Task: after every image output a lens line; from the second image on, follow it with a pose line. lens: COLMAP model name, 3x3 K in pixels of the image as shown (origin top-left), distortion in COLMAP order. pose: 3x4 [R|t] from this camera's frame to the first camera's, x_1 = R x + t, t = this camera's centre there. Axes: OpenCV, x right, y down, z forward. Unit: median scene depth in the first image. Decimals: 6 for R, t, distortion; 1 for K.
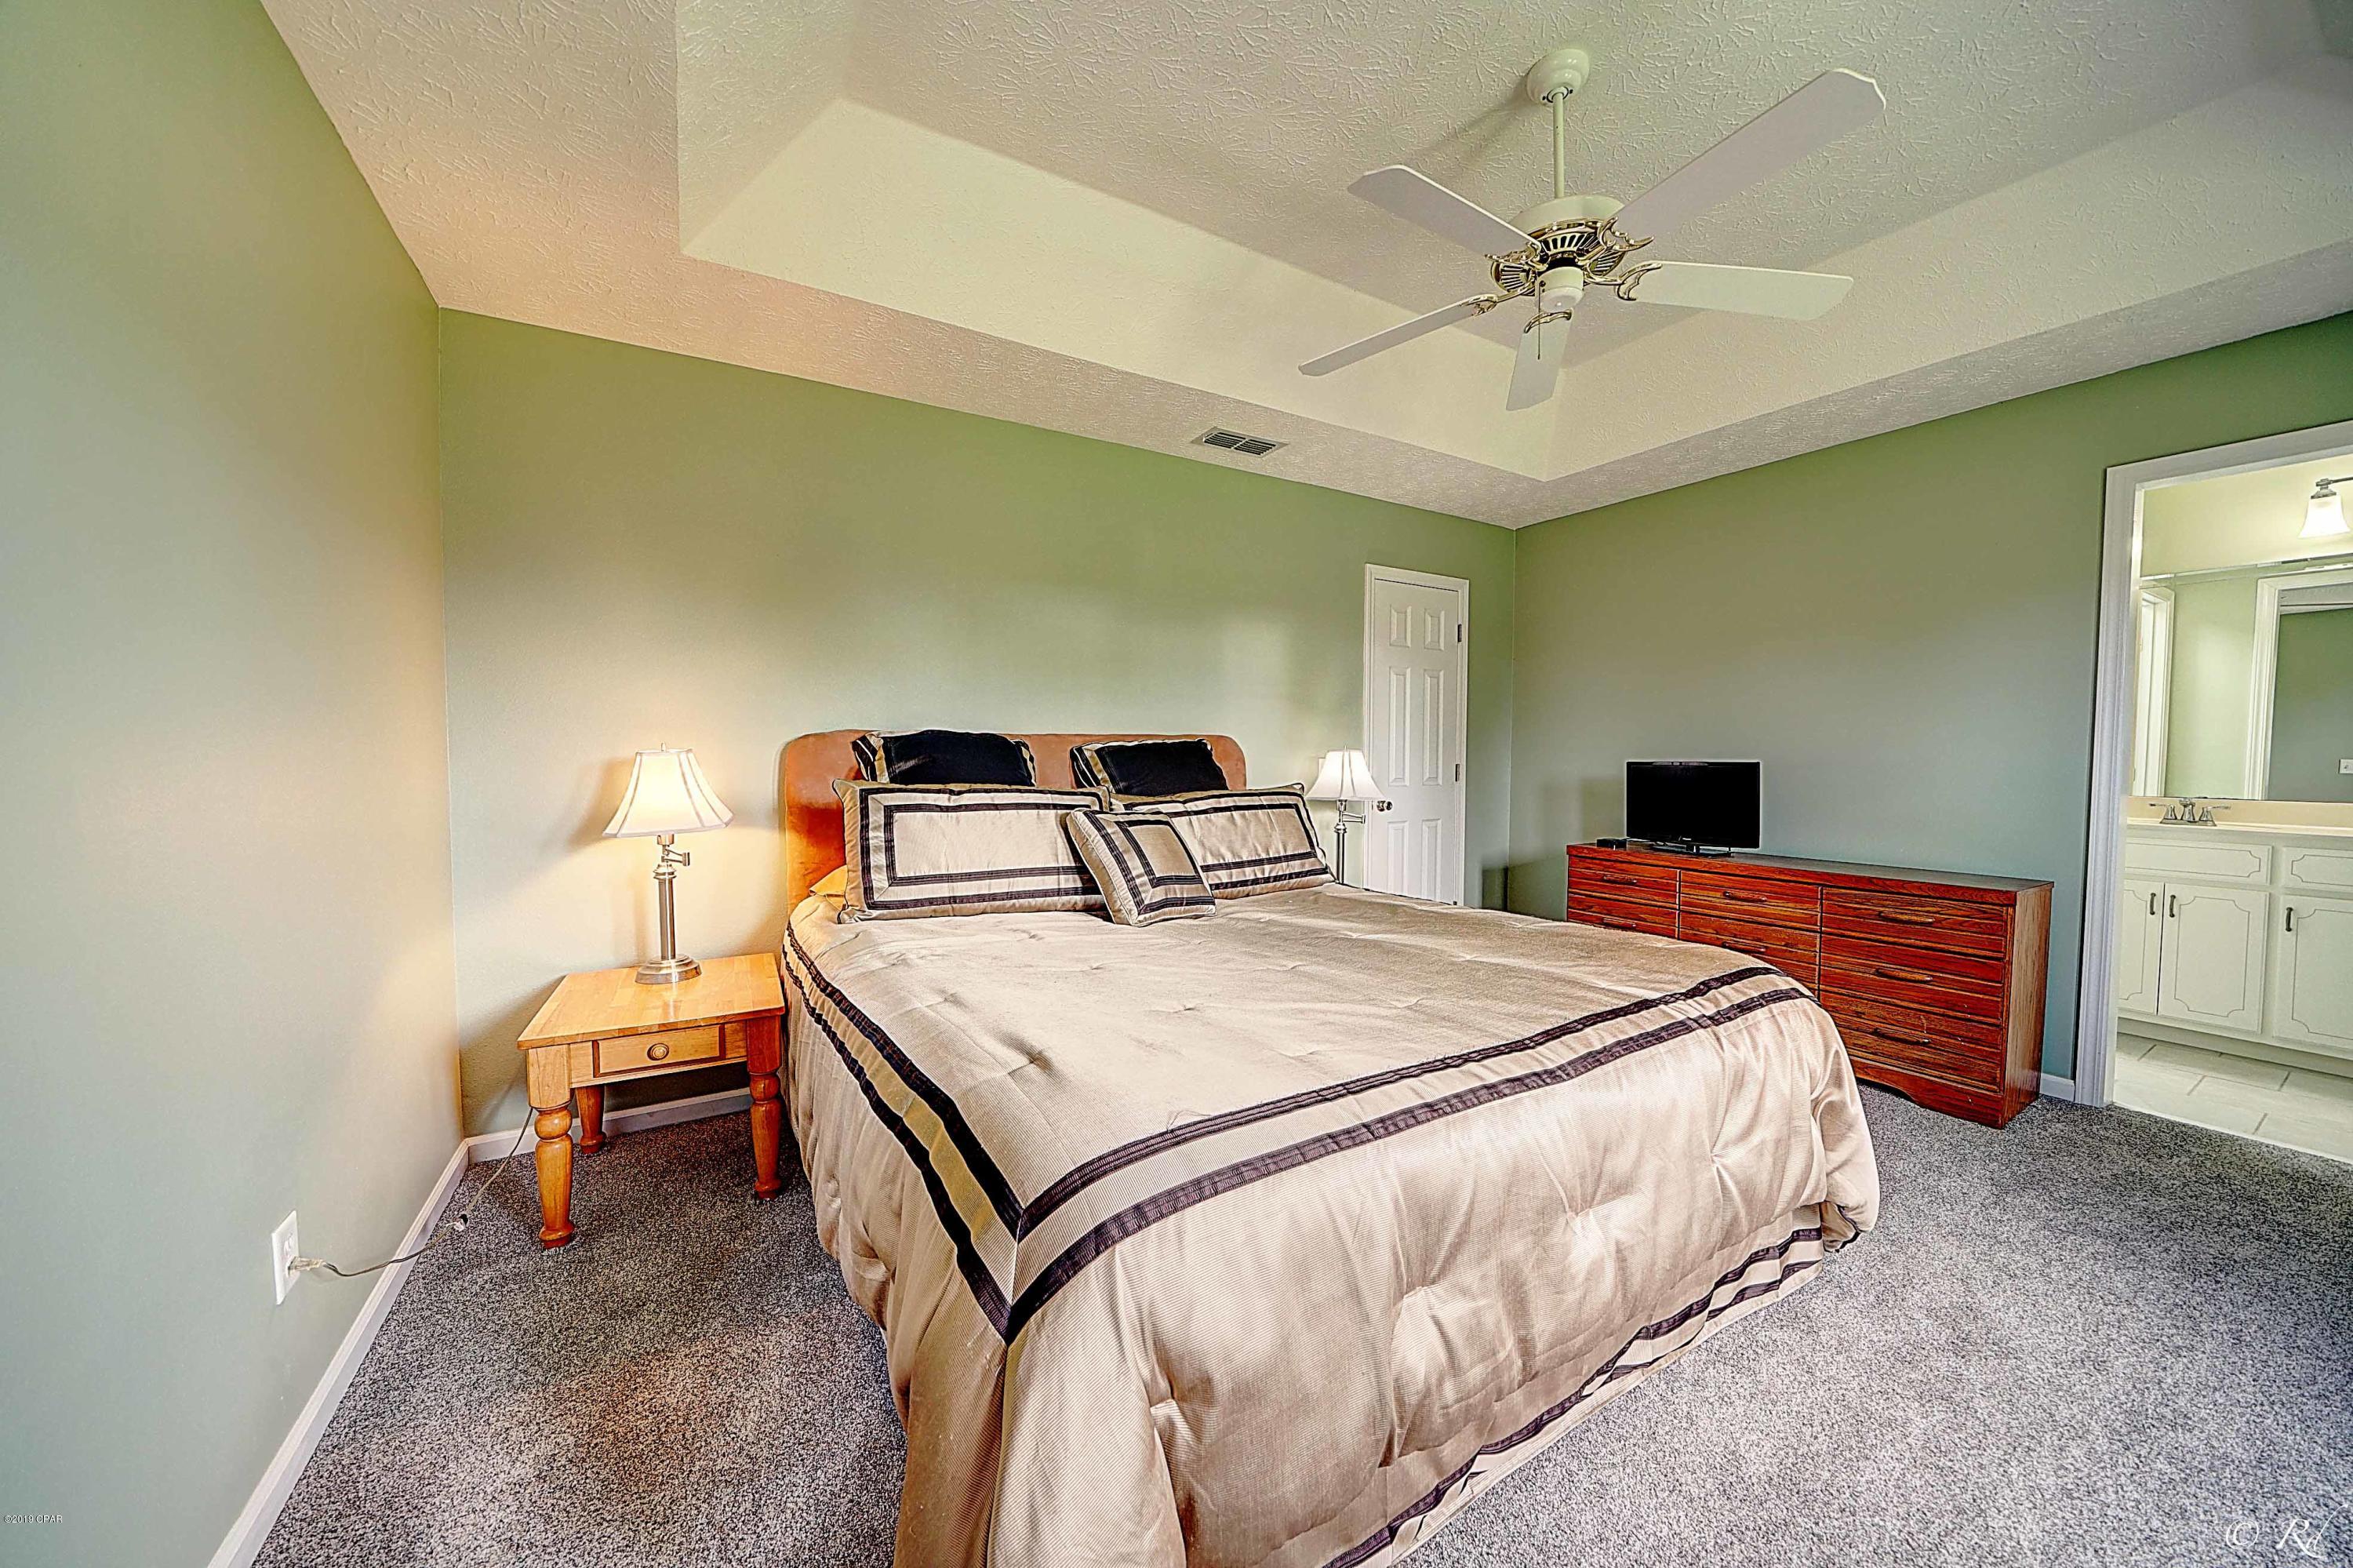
lens RADIAL K [[824.0, 0, 1181.3], [0, 824.0, 785.5], [0, 0, 1]] dist [-0.006824, -0.000142]
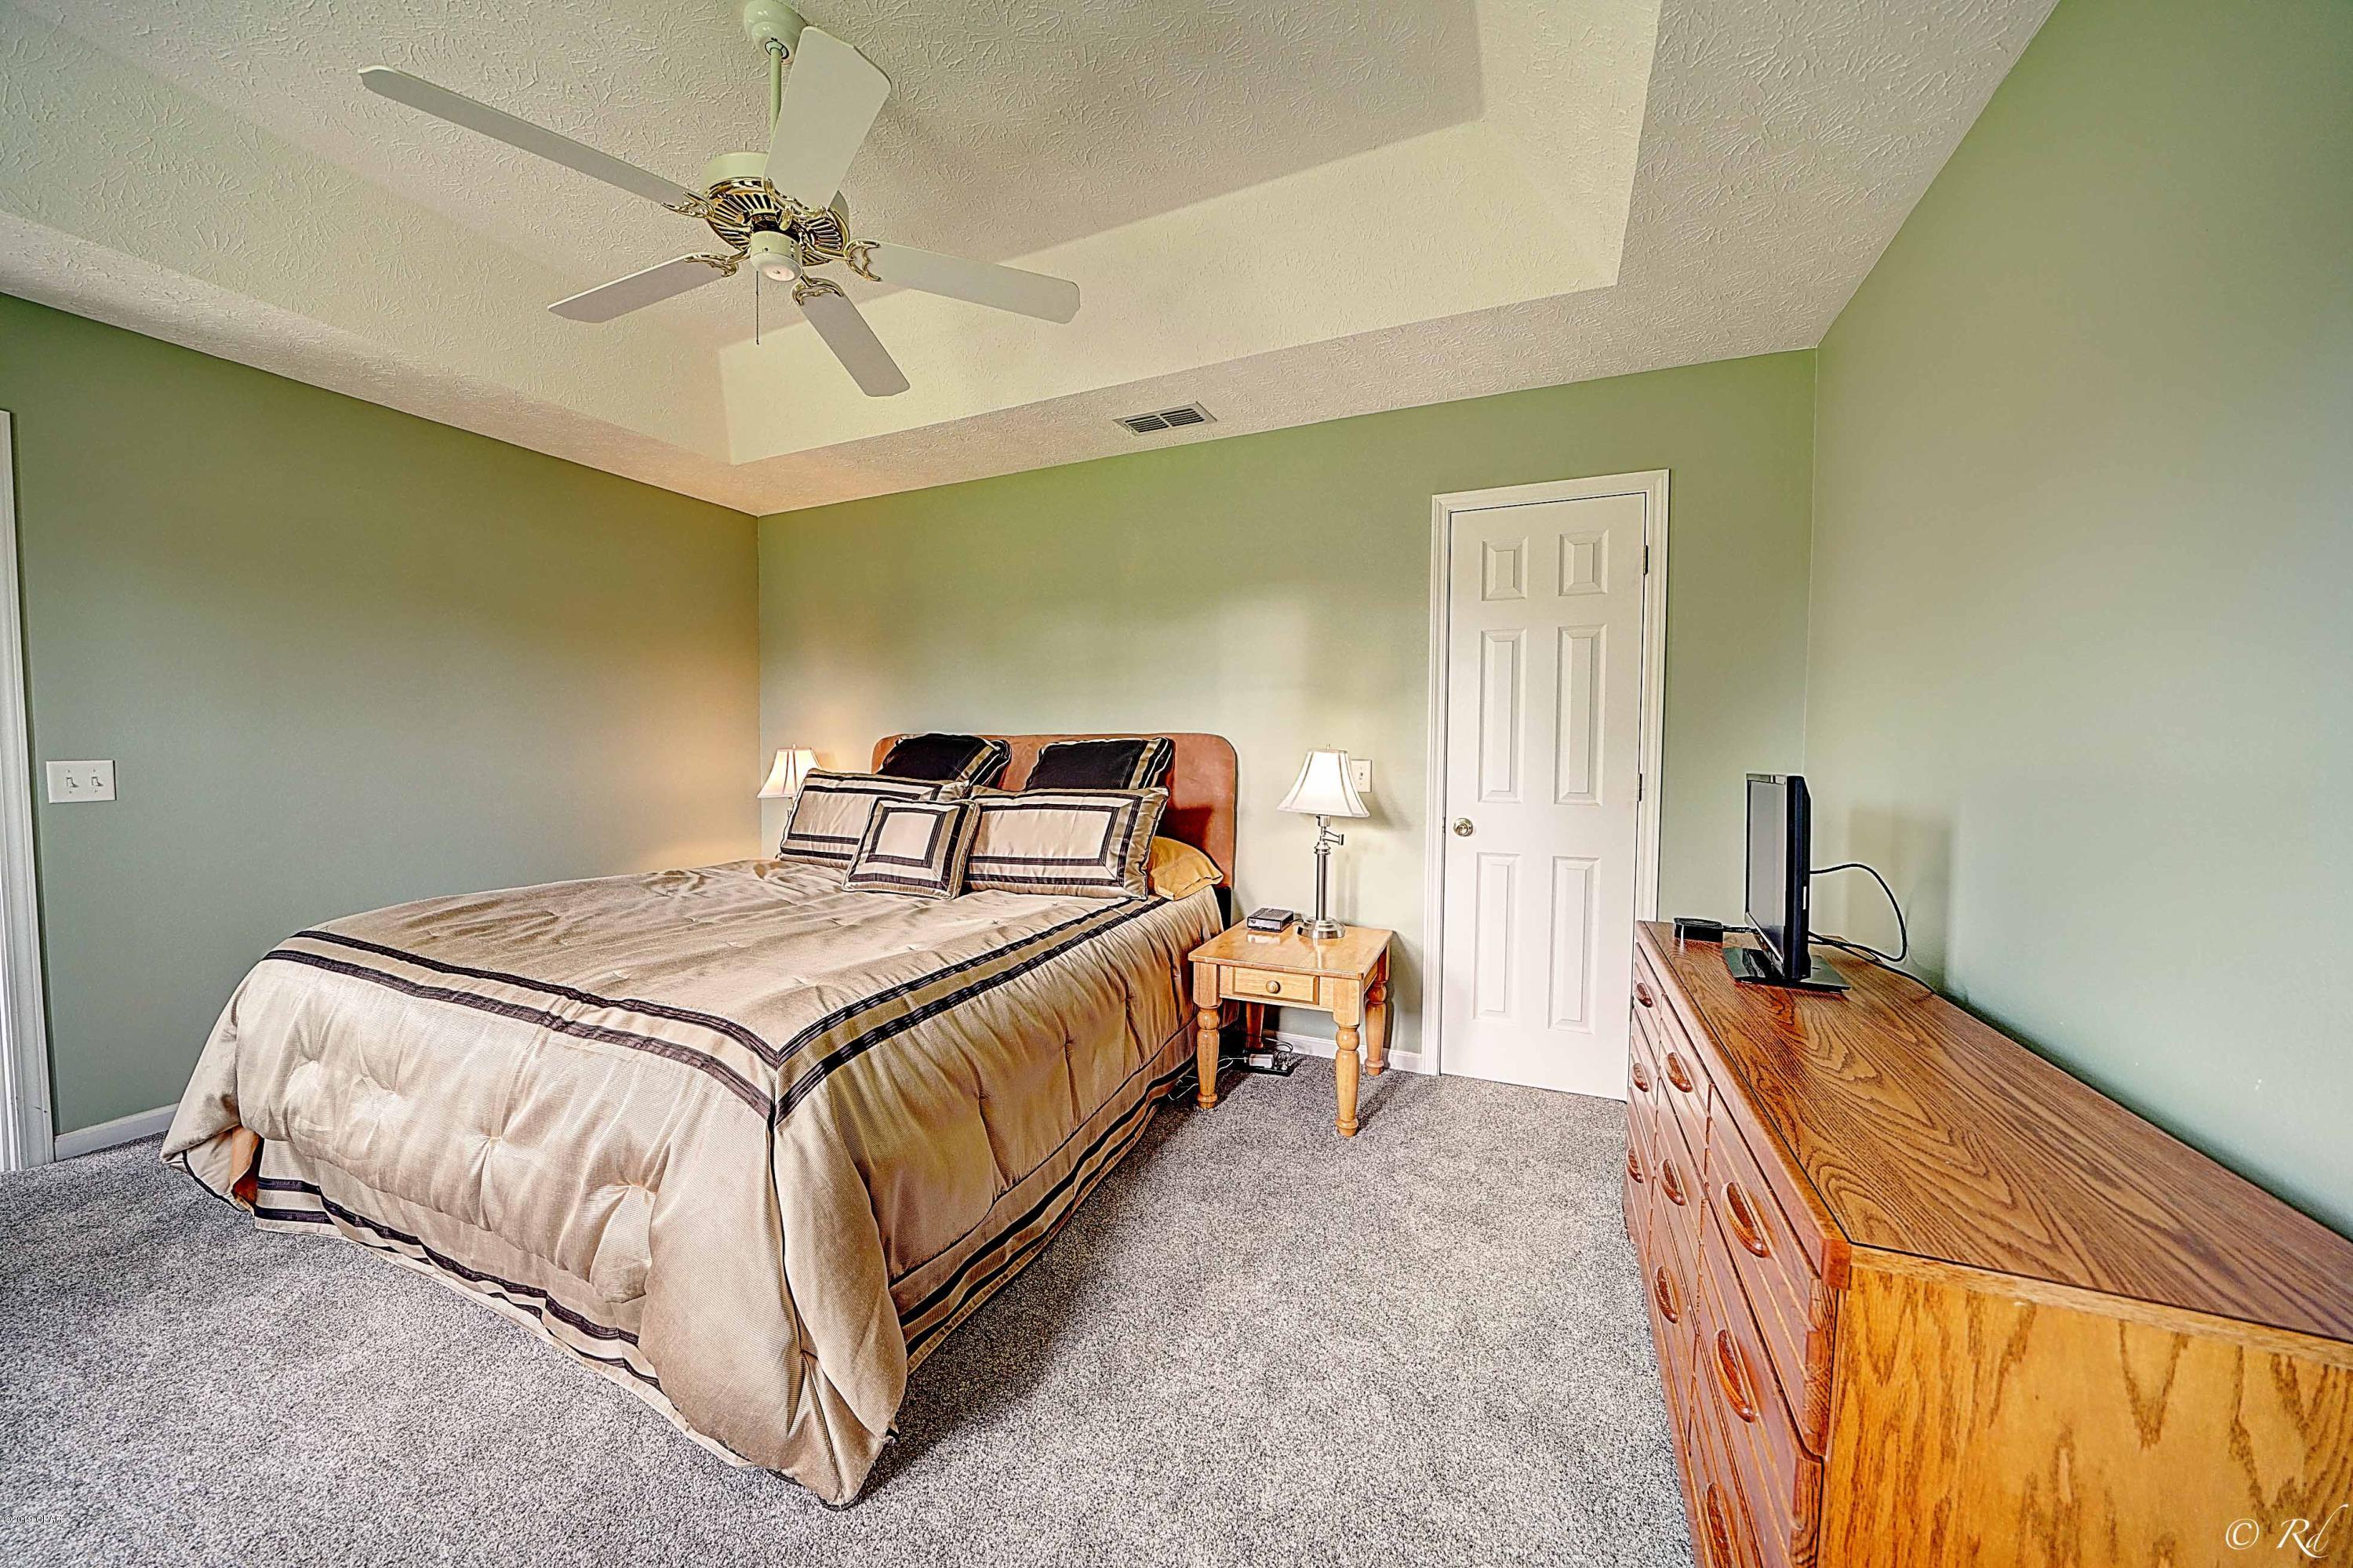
lens RADIAL K [[809.9, 0, 1166.1], [0, 809.9, 786.8], [0, 0, 1]] dist [-0.038809, 0.005207]
pose [[0.556020, 0.042231, -0.830095, 0.662671], [-0.039417, 0.998924, 0.024418, -0.018199], [0.830233, 0.019143, 0.557087, 0.392822]]
